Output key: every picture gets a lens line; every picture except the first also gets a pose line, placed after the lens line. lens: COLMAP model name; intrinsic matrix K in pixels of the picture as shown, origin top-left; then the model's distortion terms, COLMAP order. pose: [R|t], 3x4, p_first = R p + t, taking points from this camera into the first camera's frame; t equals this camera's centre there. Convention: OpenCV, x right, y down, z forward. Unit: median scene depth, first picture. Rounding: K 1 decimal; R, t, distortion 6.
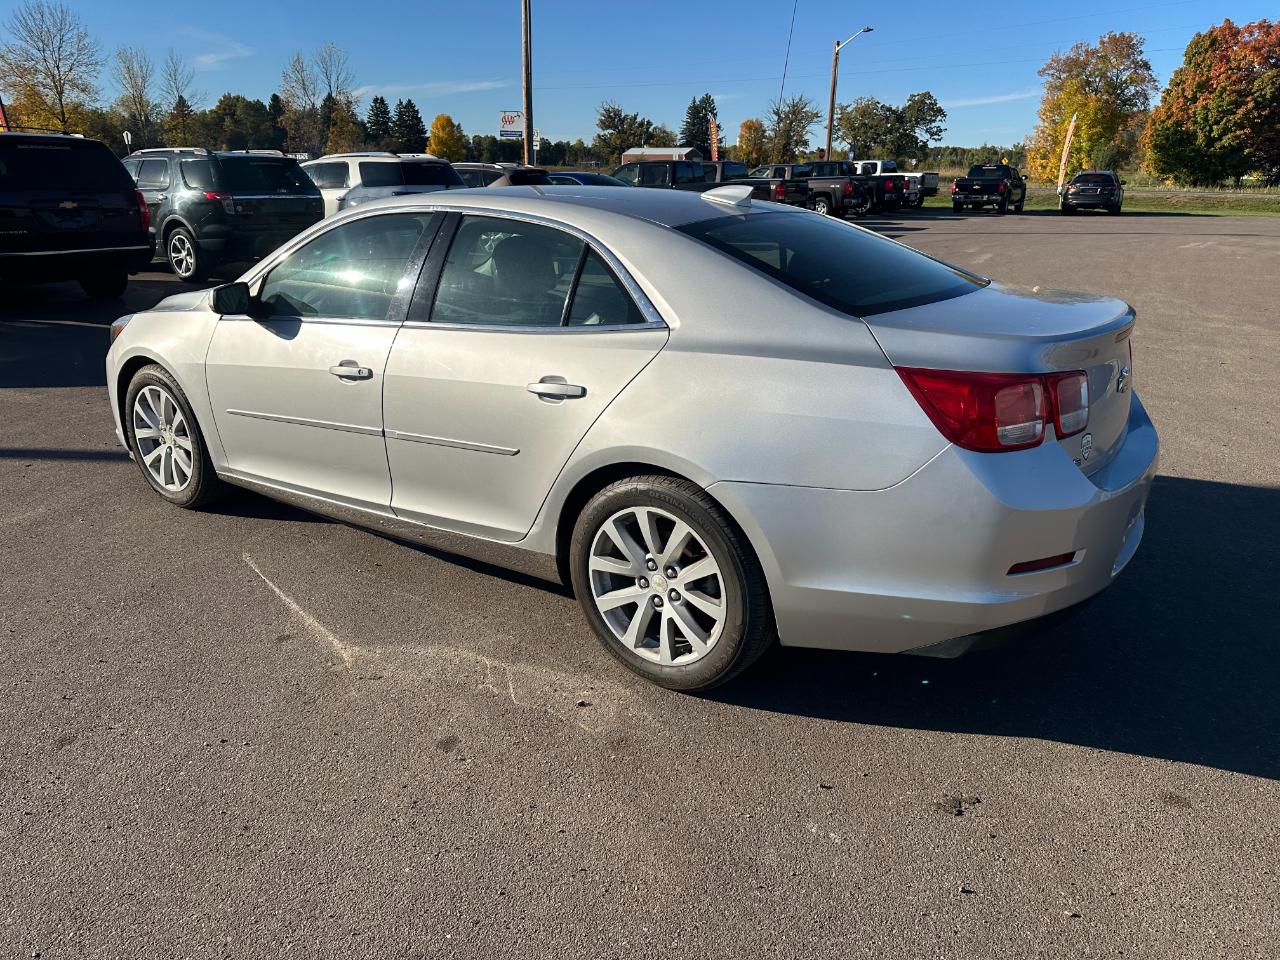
lens RADIAL K [[913.1, 0, 643.7], [0, 913.1, 477.7], [0, 0, 1]] dist [0.039644, -0.039307]
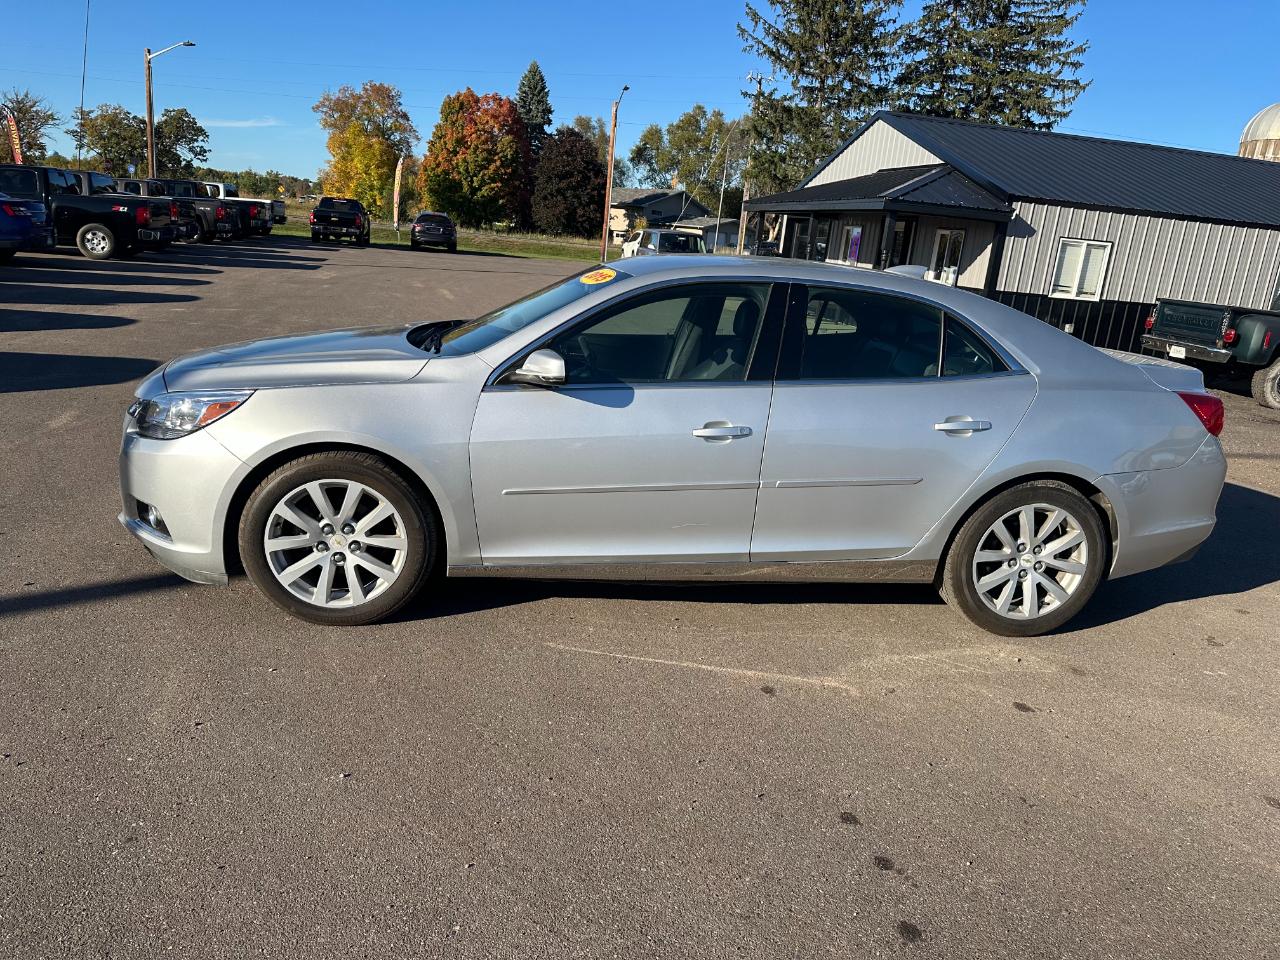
lens RADIAL K [[906.1, 0, 640.0], [0, 906.1, 480.0], [0, 0, 1]] dist [0.055721, -0.062333]
pose [[0.733987, -0.129040, 0.666793, -0.056601], [0.143916, 0.989040, 0.032984, -0.005683], [-0.663741, 0.071753, 0.744513, 0.015600]]
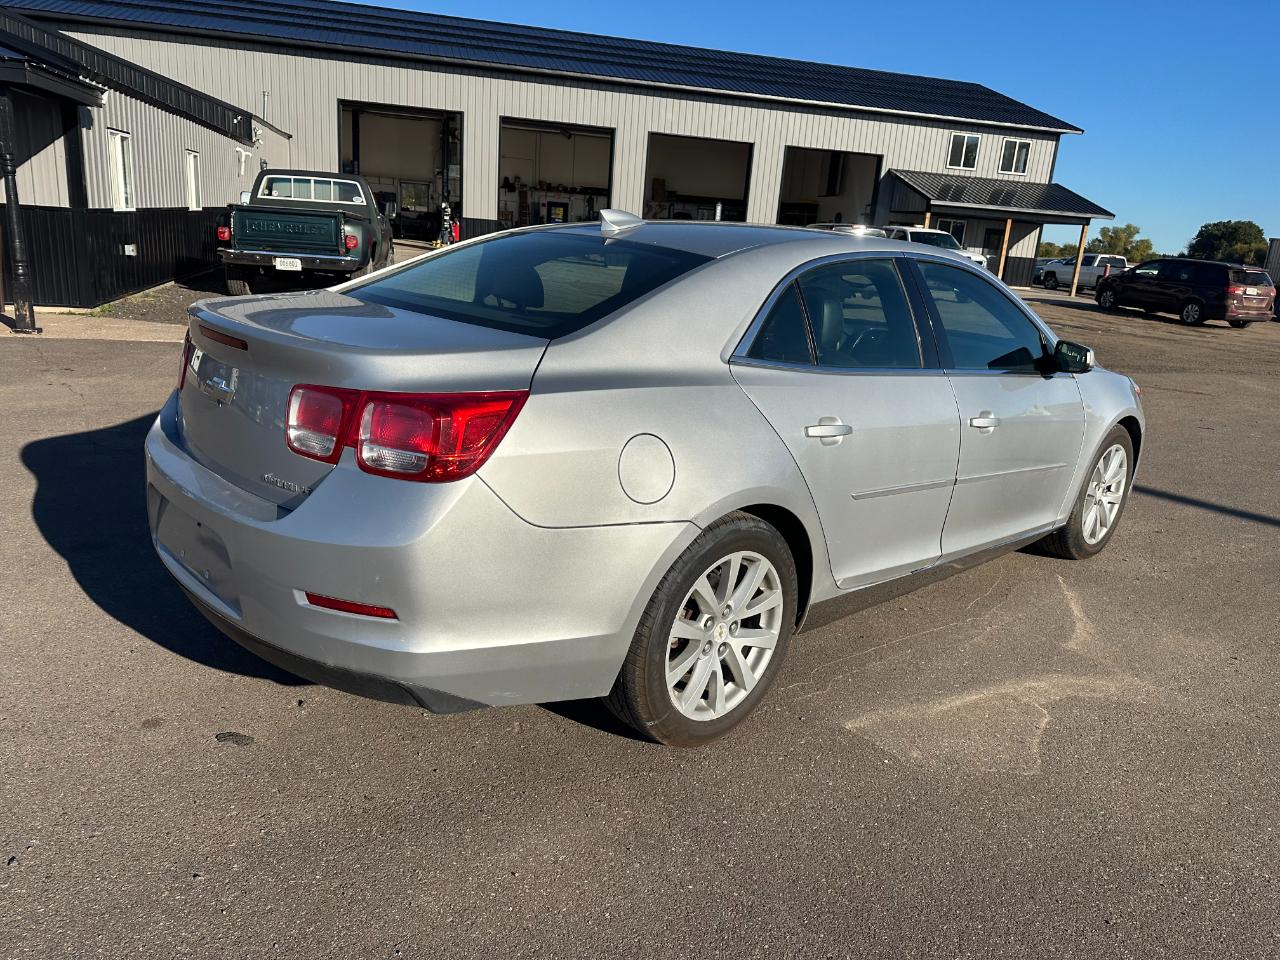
lens RADIAL K [[911.6, 0, 630.2], [0, 911.6, 478.8], [0, 0, 1]] dist [0.028276, -0.031522]
pose [[-0.711123, -0.252275, 0.656248, -0.015059], [0.150871, 0.856906, 0.492899, -0.055190], [-0.686689, 0.449521, -0.571304, 0.167513]]
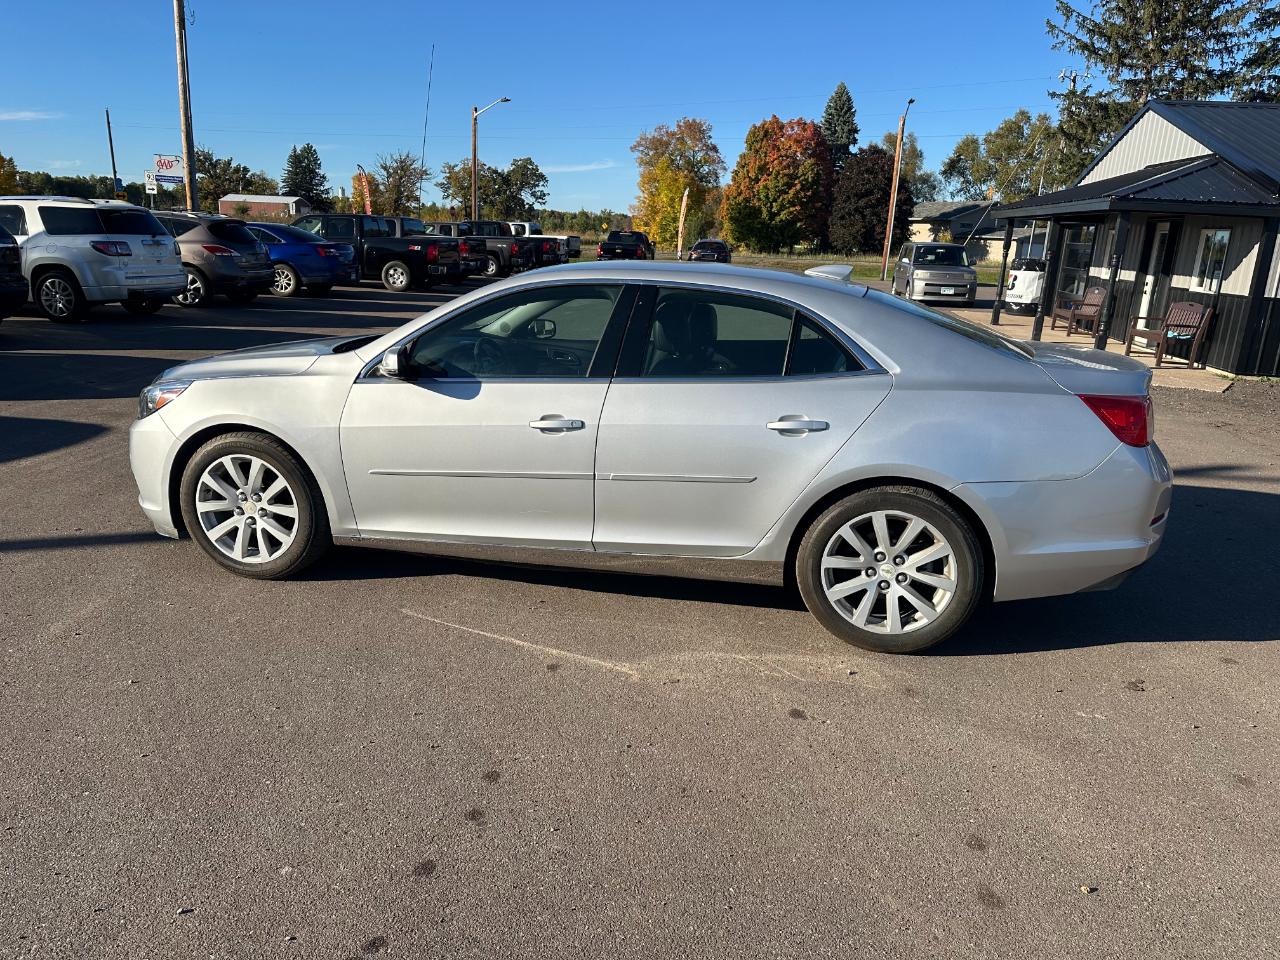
lens RADIAL K [[902.6, 0, 640.0], [0, 902.6, 480.0], [0, 0, 1]] dist [0.108277, -0.148748]
pose [[0.917237, -0.076325, 0.390961, -0.034512], [0.096647, 0.994787, -0.032538, -0.000136], [-0.386440, 0.067631, 0.919832, -0.002315]]
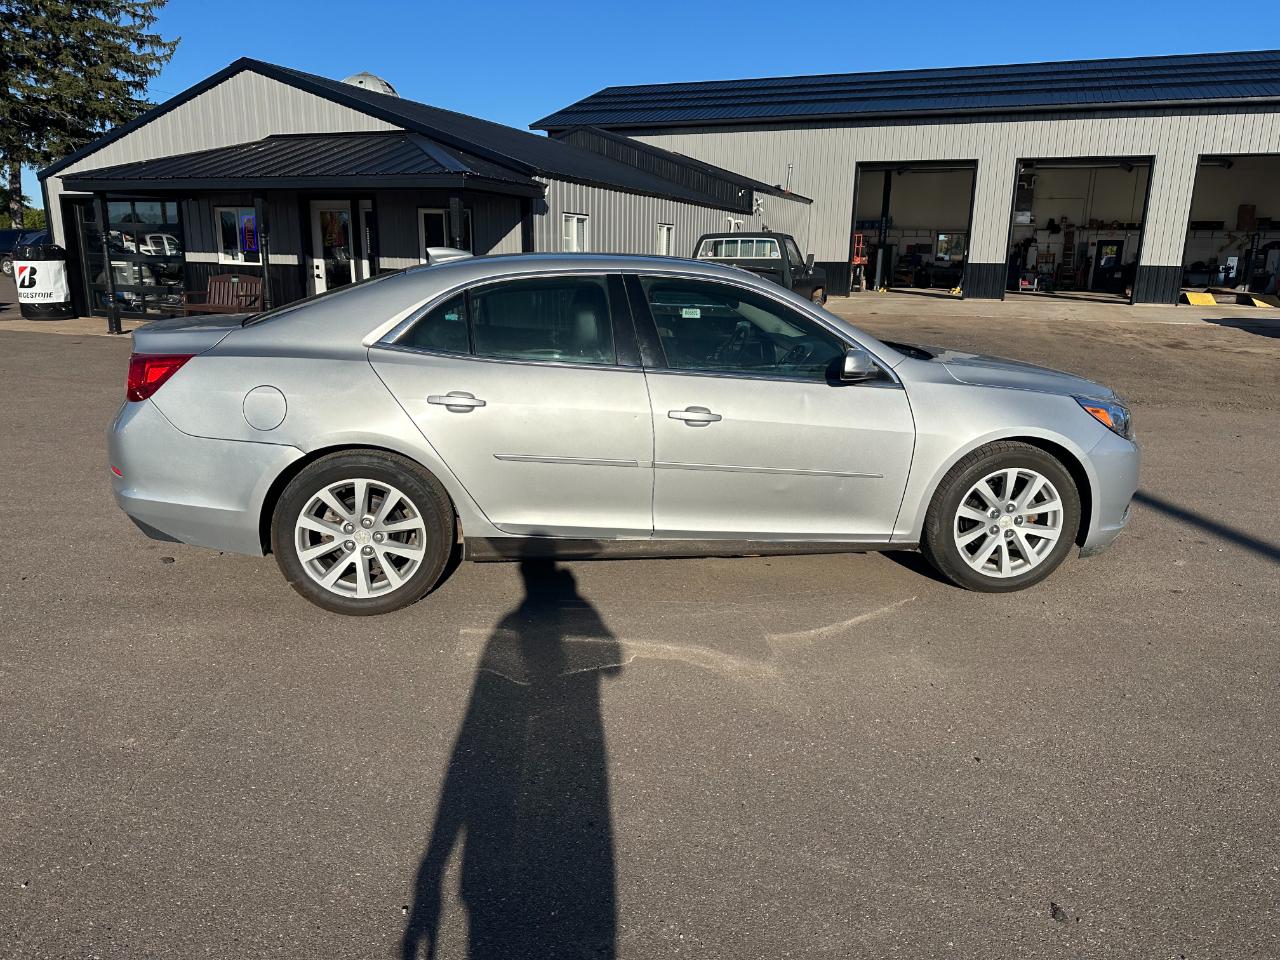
lens RADIAL K [[894.4, 0, 640.0], [0, 894.4, 480.0], [0, 0, 1]] dist [0.142868, -0.182532]
pose [[-0.170660, -0.257258, 0.951154, -0.050172], [0.305710, 0.903853, 0.299316, -0.043425], [-0.936705, 0.341858, -0.075605, 0.130487]]
